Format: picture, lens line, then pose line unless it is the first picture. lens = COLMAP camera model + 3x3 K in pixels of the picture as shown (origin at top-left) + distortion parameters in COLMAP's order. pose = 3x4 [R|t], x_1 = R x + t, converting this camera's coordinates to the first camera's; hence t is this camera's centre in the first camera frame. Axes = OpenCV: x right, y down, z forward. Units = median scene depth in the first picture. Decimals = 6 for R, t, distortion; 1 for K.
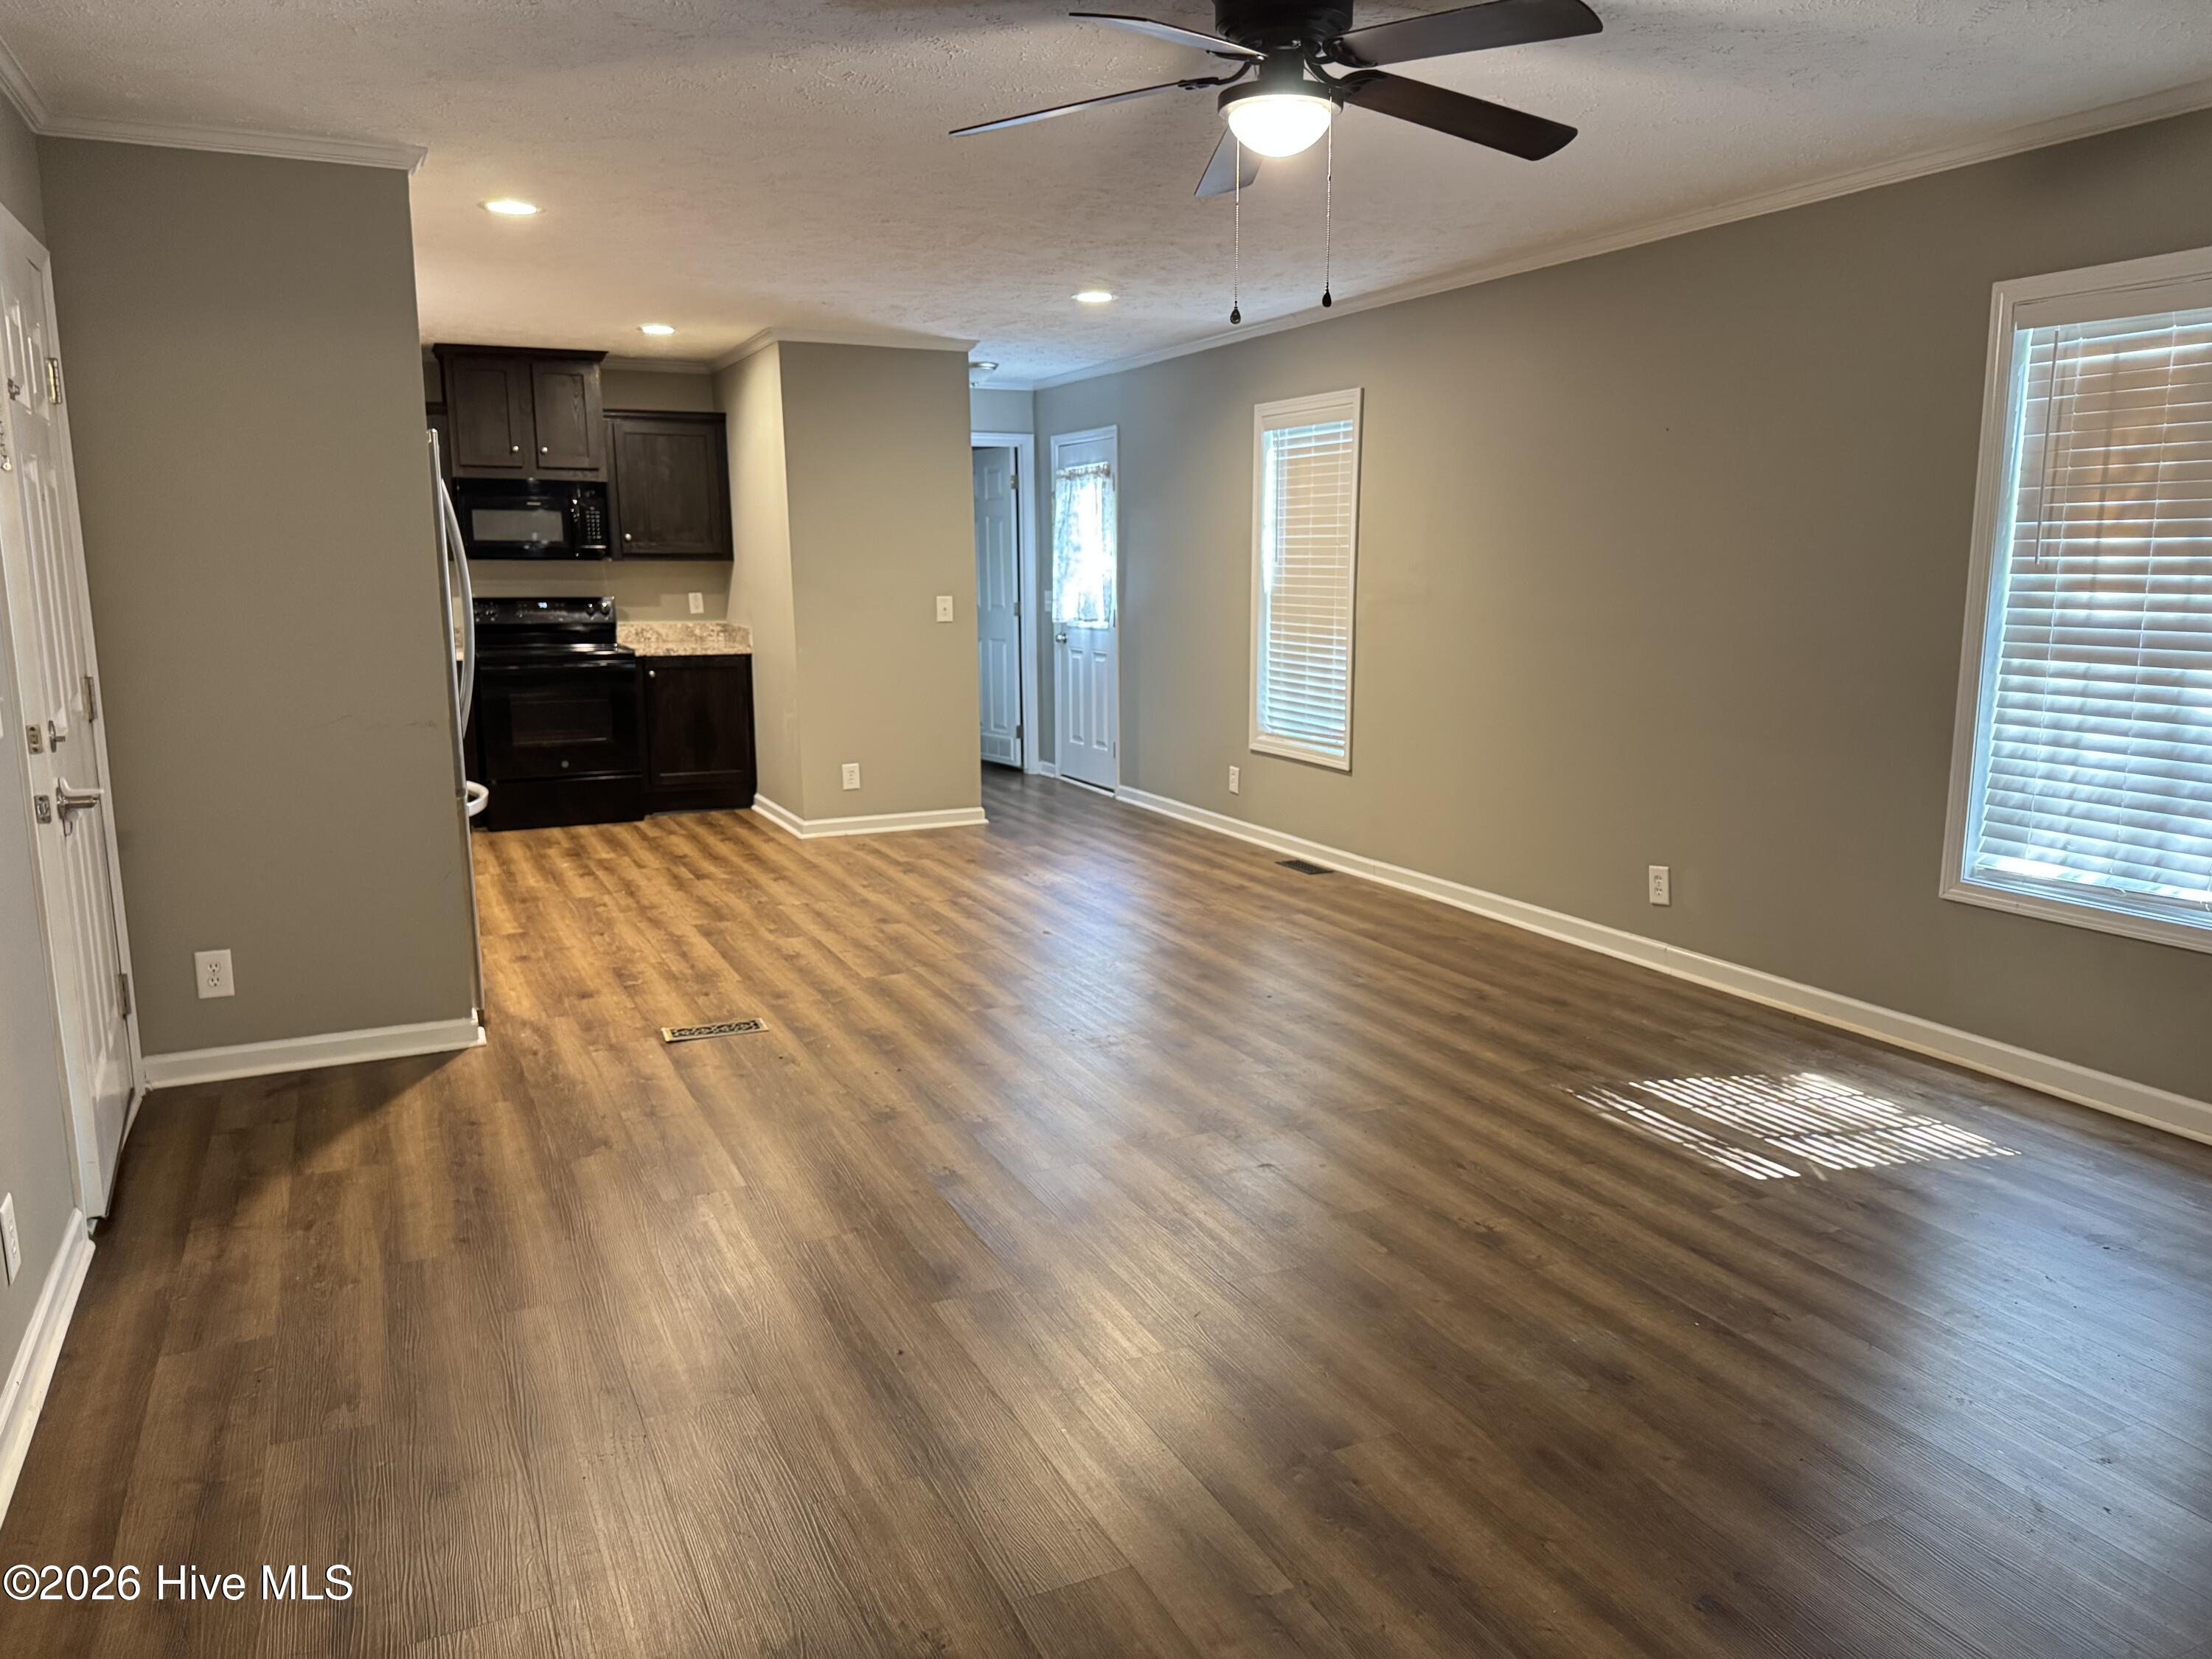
lens RADIAL K [[1558.6, 0, 1092.8], [0, 1558.6, 829.3], [0, 0, 1]] dist [0.023195, -0.027607]
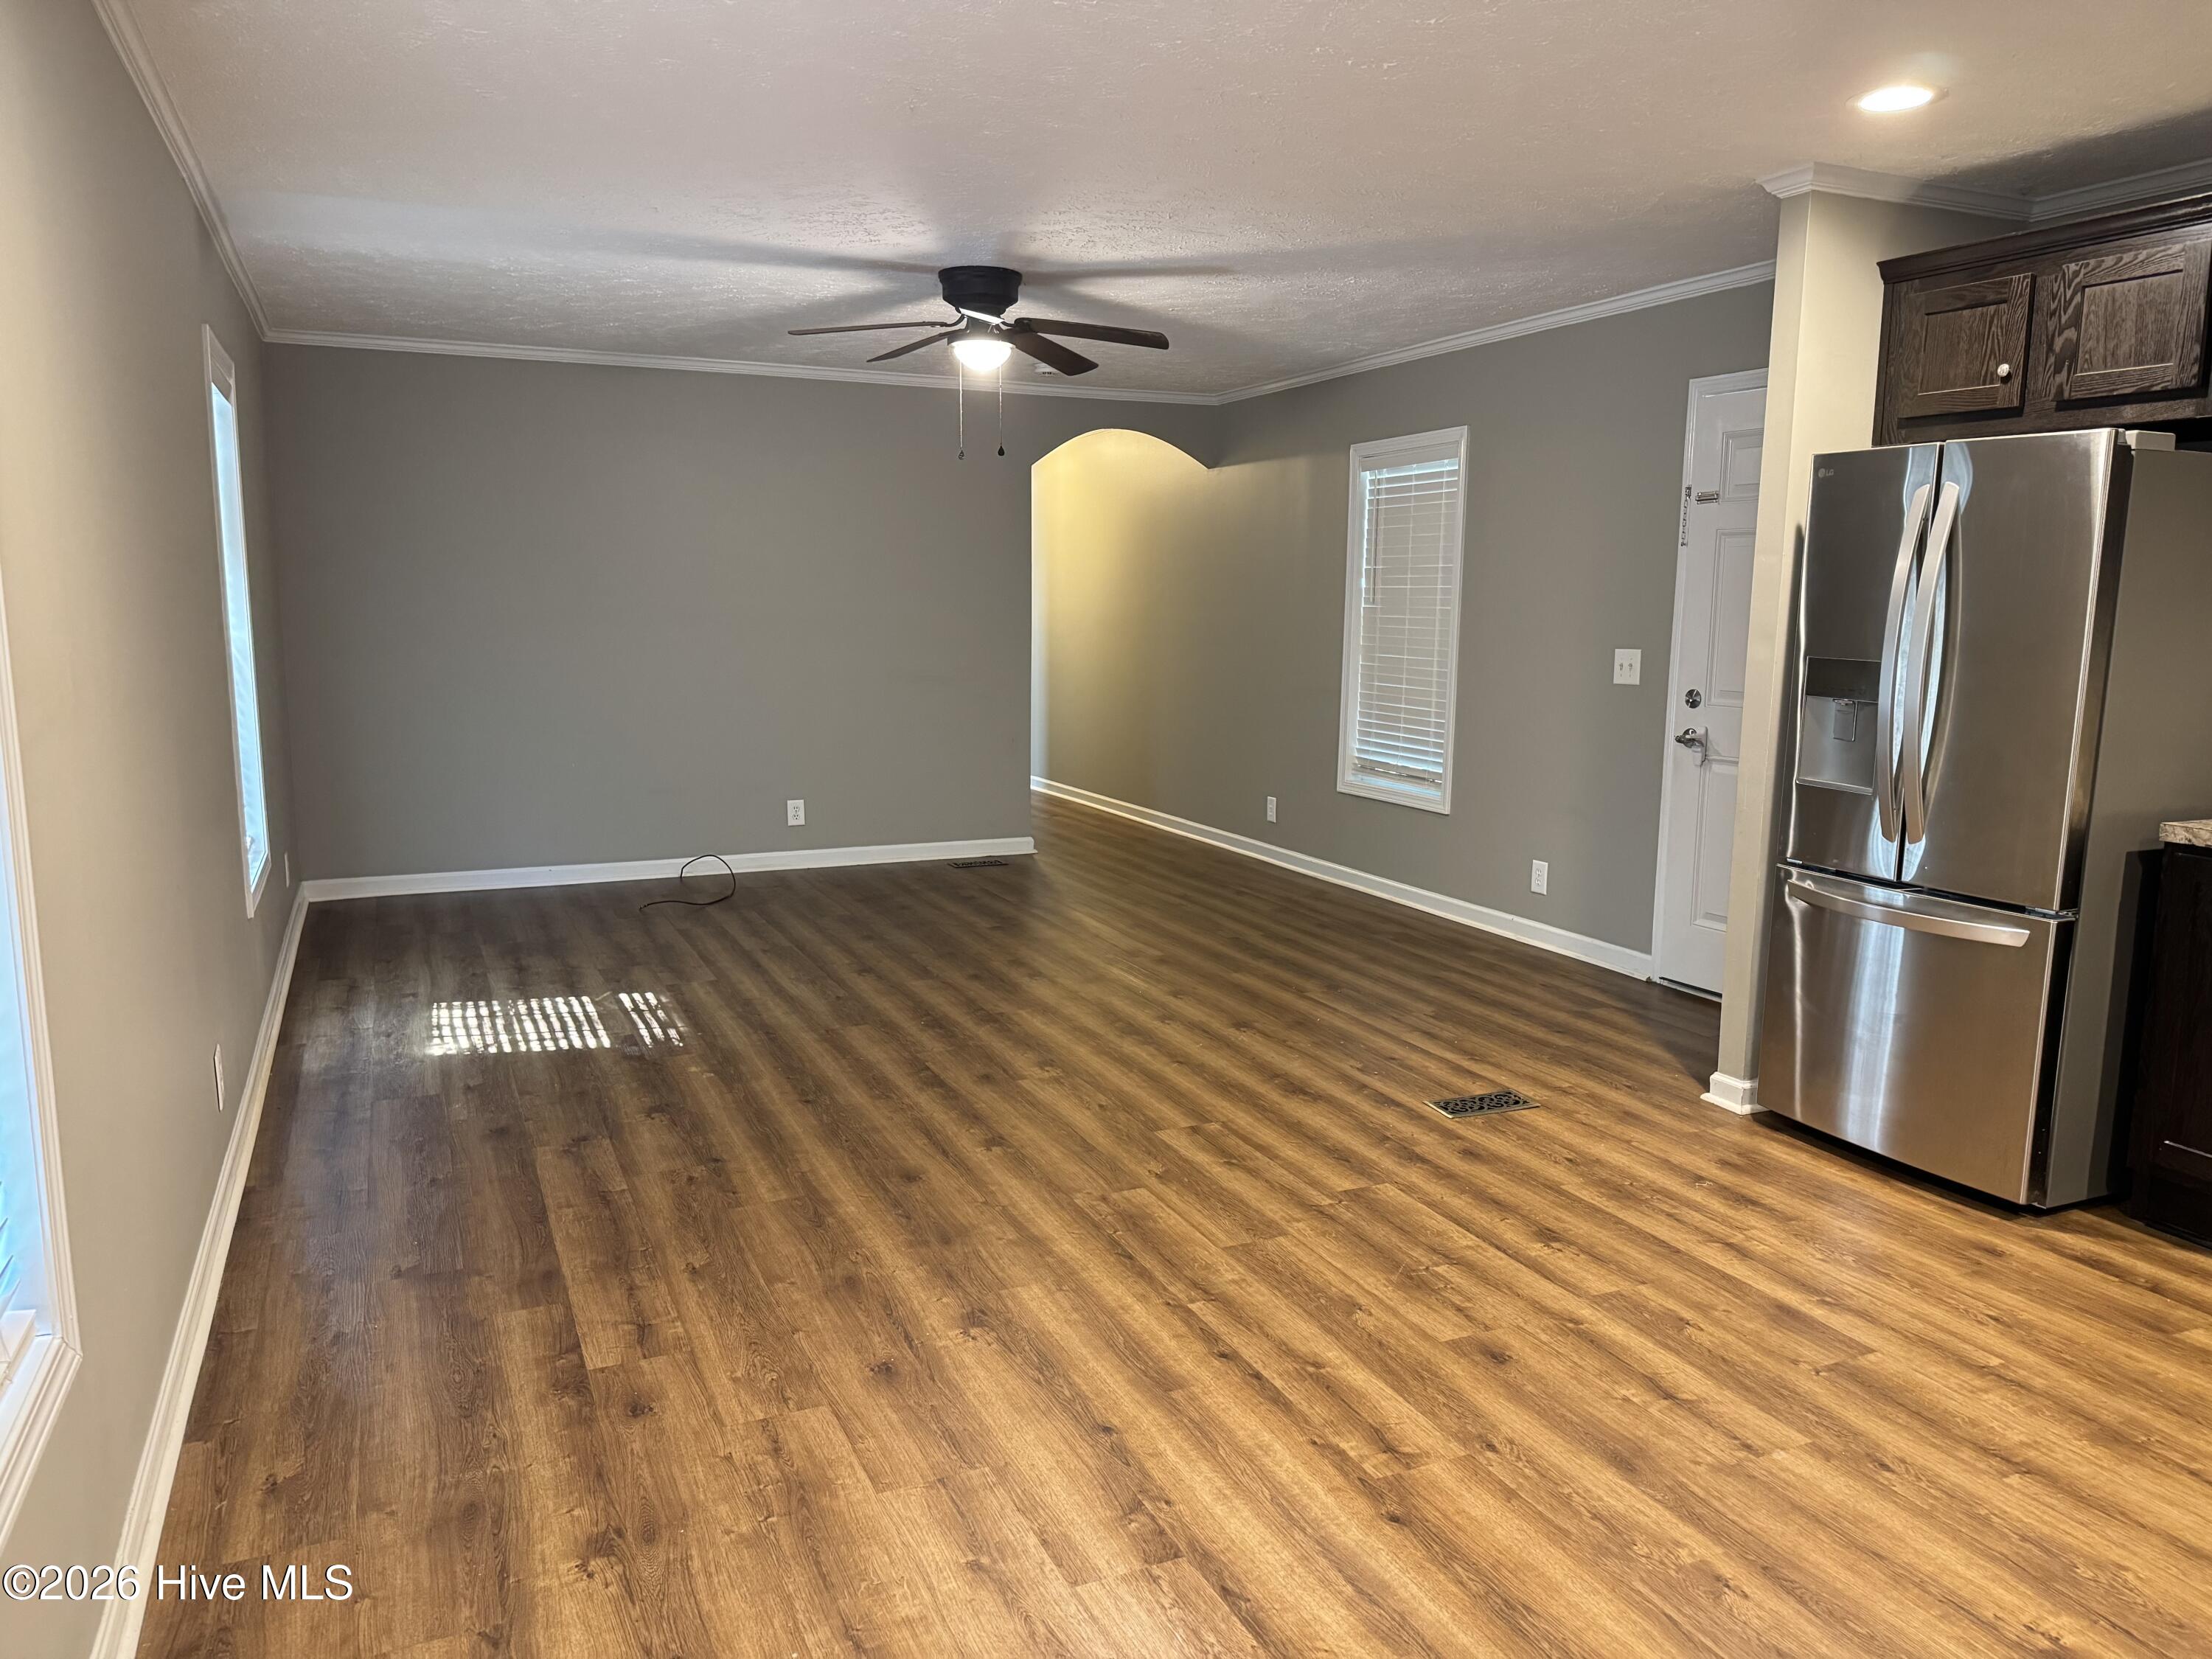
lens RADIAL K [[1558.6, 0, 1092.8], [0, 1558.6, 829.3], [0, 0, 1]] dist [0.023195, -0.027607]
pose [[-0.999848, -0.008027, 0.015454, -0.023946], [-0.002724, 0.948581, 0.316523, -0.318436], [-0.017200, 0.316433, -0.948459, 1.829836]]
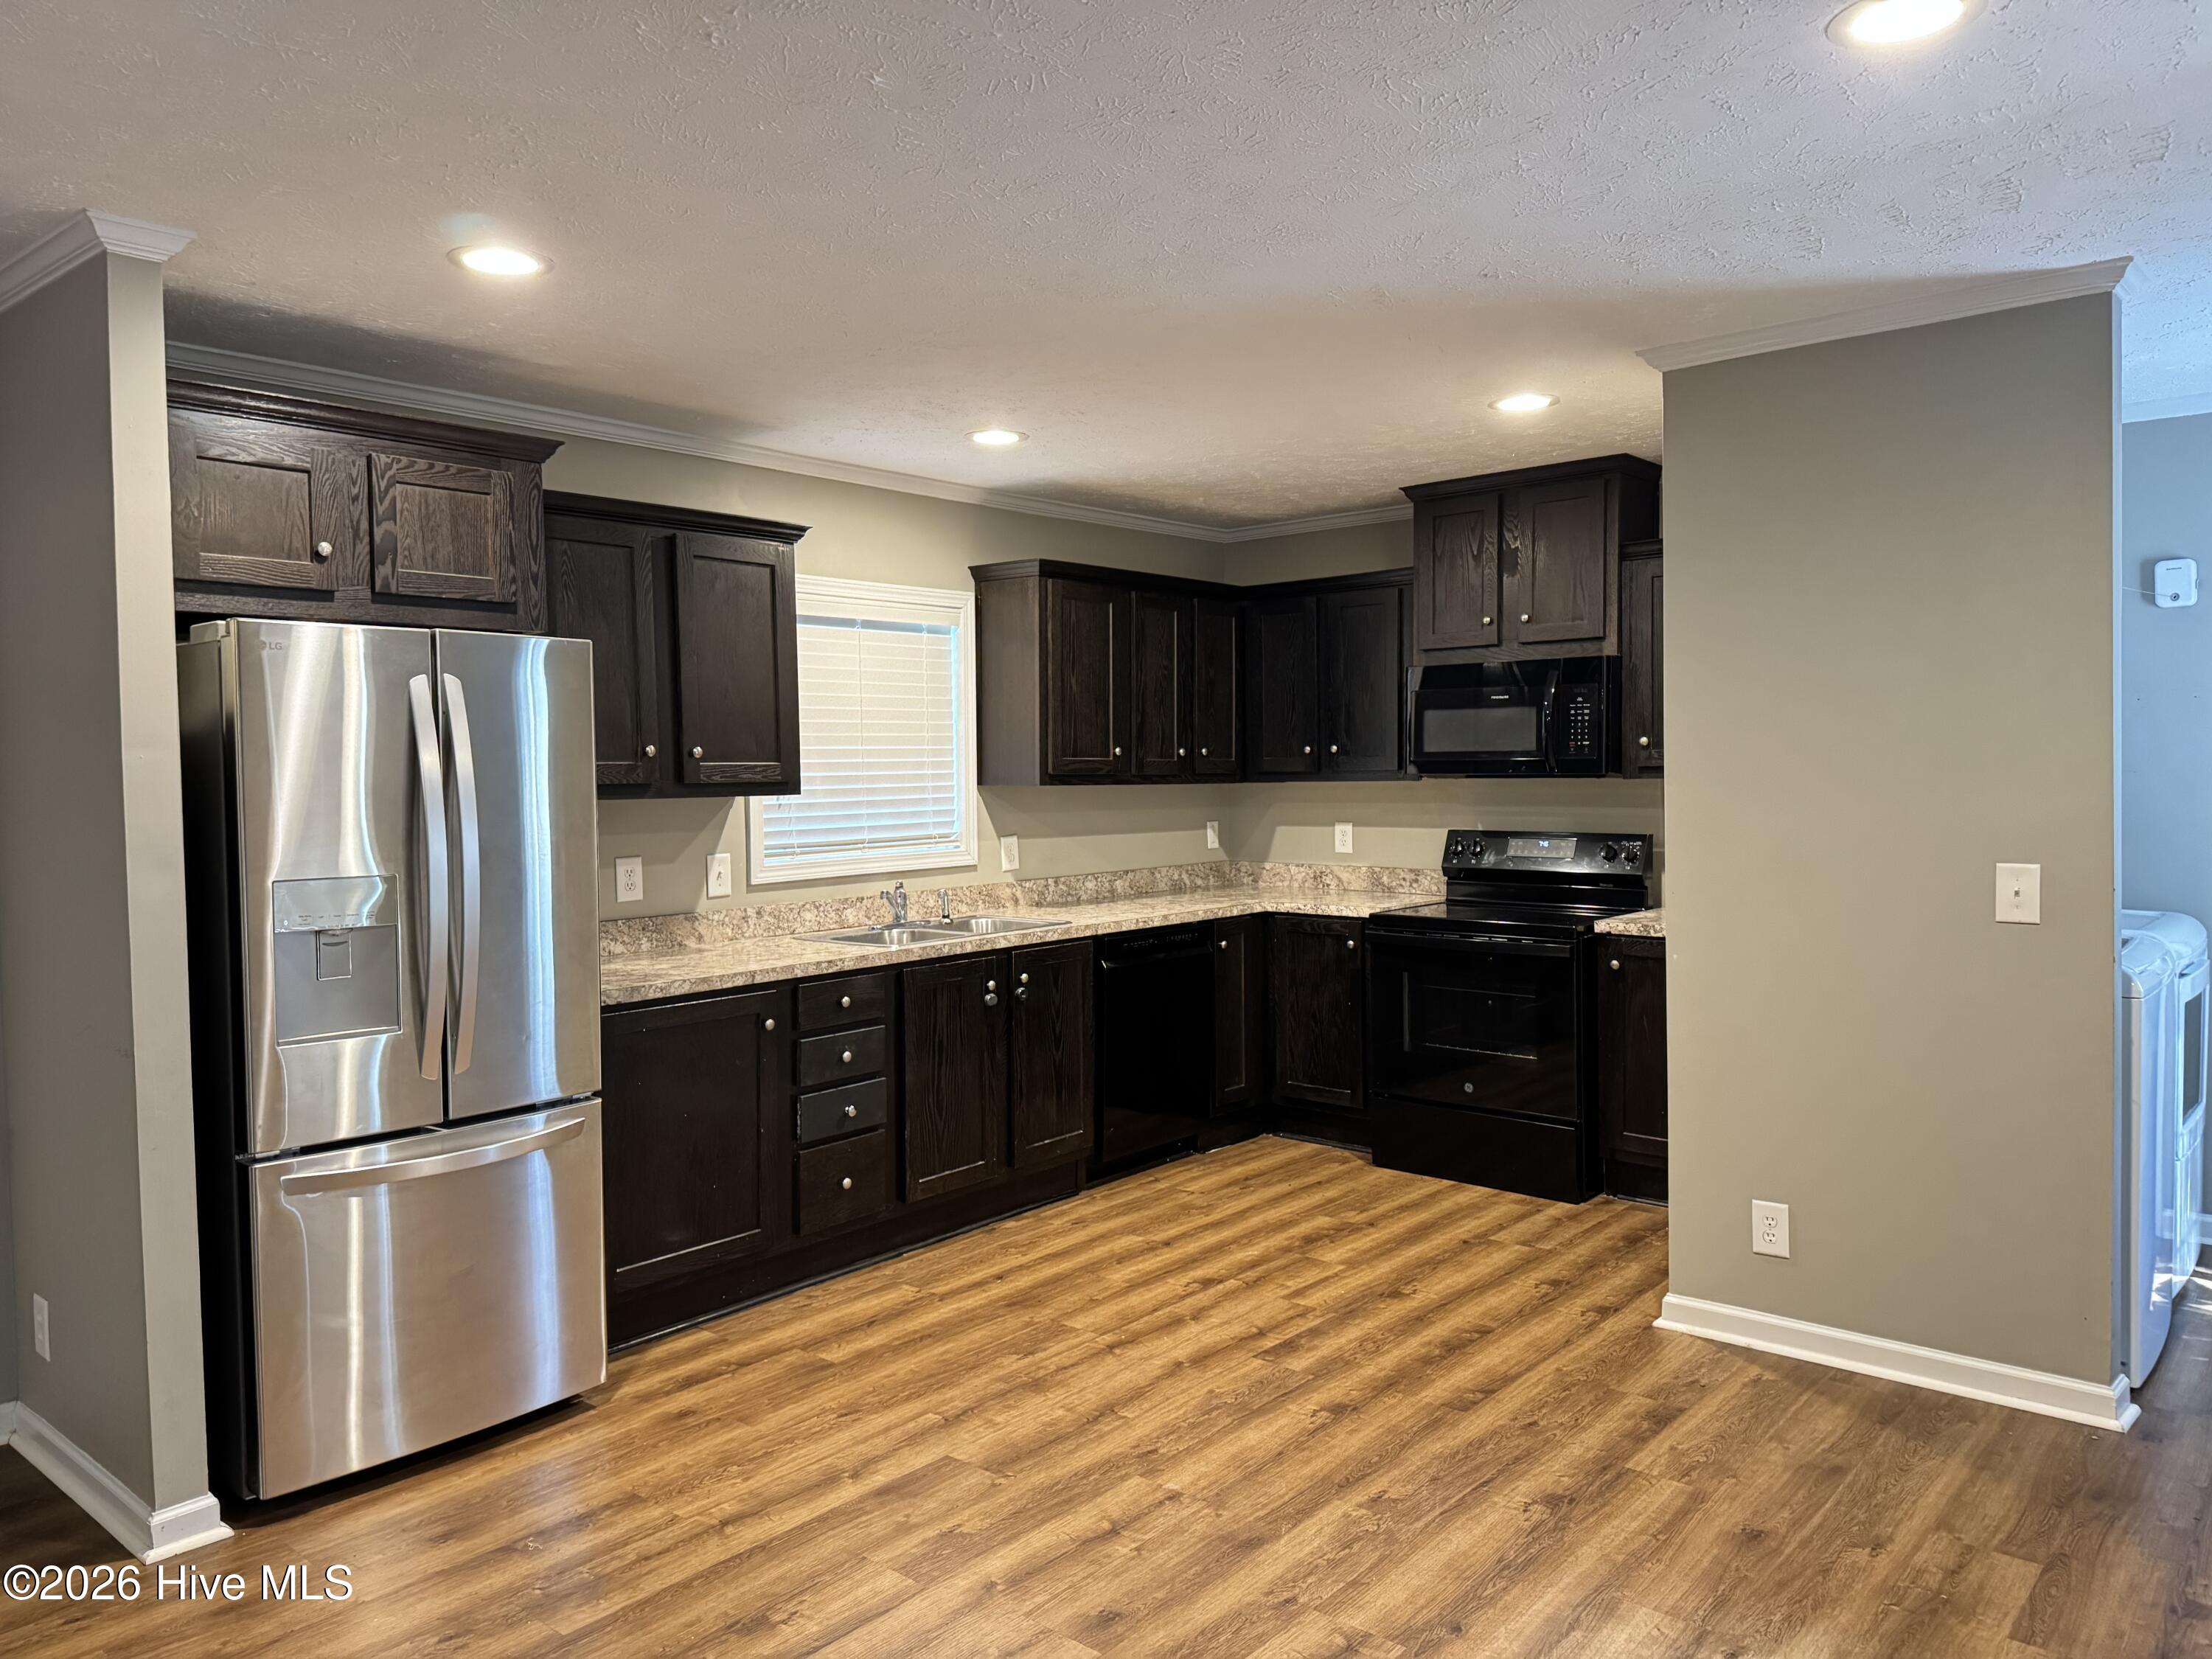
lens RADIAL K [[1549.4, 0, 1106.8], [0, 1549.4, 836.3], [0, 0, 1]] dist [0.019717, -0.023555]
pose [[0.414836, 0.035783, -0.909192, 0.327729], [-0.142170, 0.989503, -0.025924, -0.190008], [0.898721, 0.140015, 0.415569, 1.027061]]
